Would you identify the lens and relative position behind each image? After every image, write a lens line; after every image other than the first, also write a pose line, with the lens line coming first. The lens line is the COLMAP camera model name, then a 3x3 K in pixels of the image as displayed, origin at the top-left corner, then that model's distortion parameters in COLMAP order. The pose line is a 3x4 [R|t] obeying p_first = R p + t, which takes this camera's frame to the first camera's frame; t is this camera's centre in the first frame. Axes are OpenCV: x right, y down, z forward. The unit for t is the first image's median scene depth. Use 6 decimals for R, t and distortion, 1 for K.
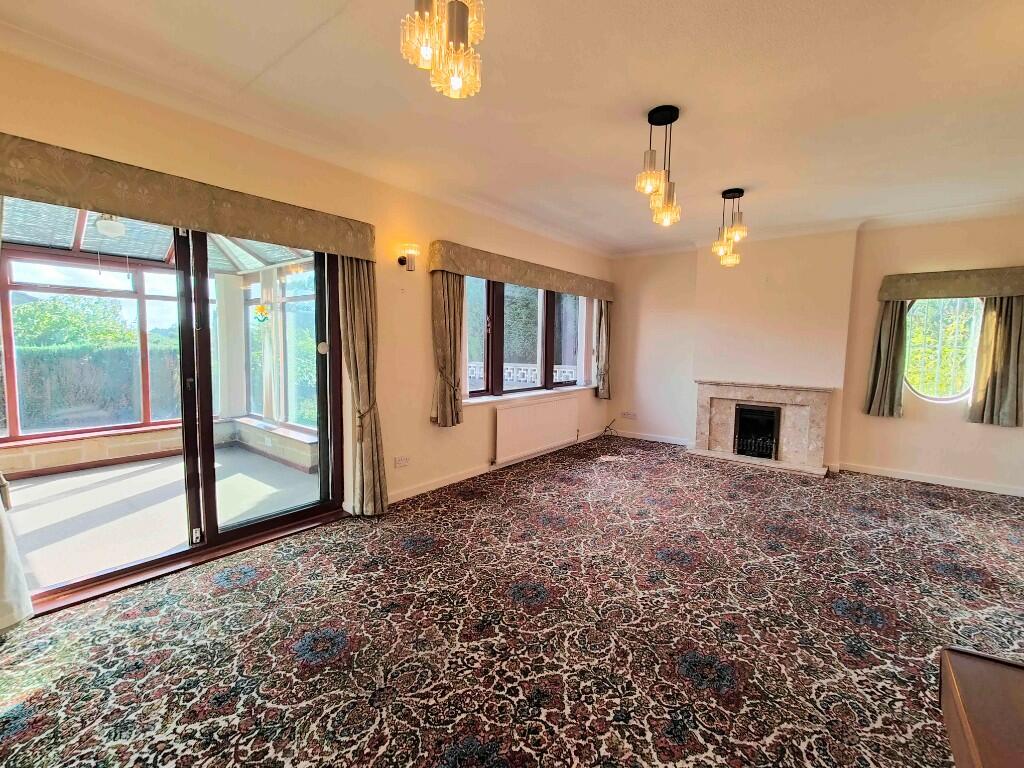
lens RADIAL K [[450.0, 0, 510.6], [0, 450.0, 381.2], [0, 0, 1]] dist [-0.000955, 0.003959]
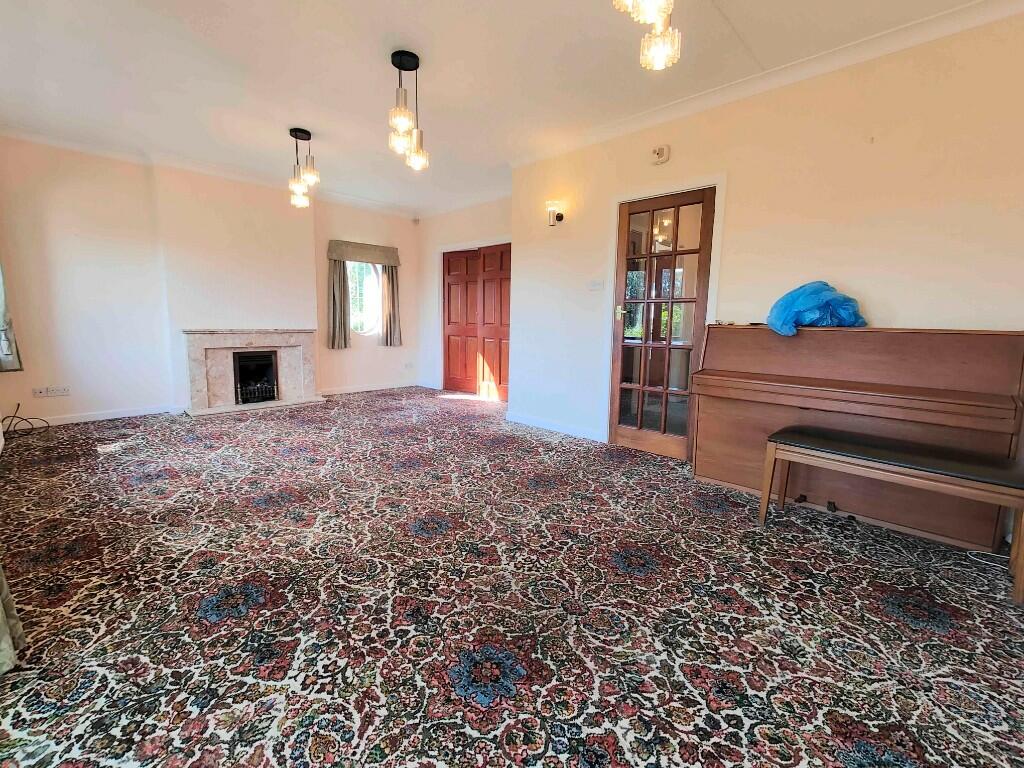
lens RADIAL K [[450.0, 0, 510.6], [0, 450.0, 381.2], [0, 0, 1]] dist [-0.000955, 0.003959]
pose [[0.098520, -0.149322, 0.983868, -0.804115], [0.068439, 0.987354, 0.142998, 0.031061], [-0.992779, 0.053246, 0.107494, 0.666943]]
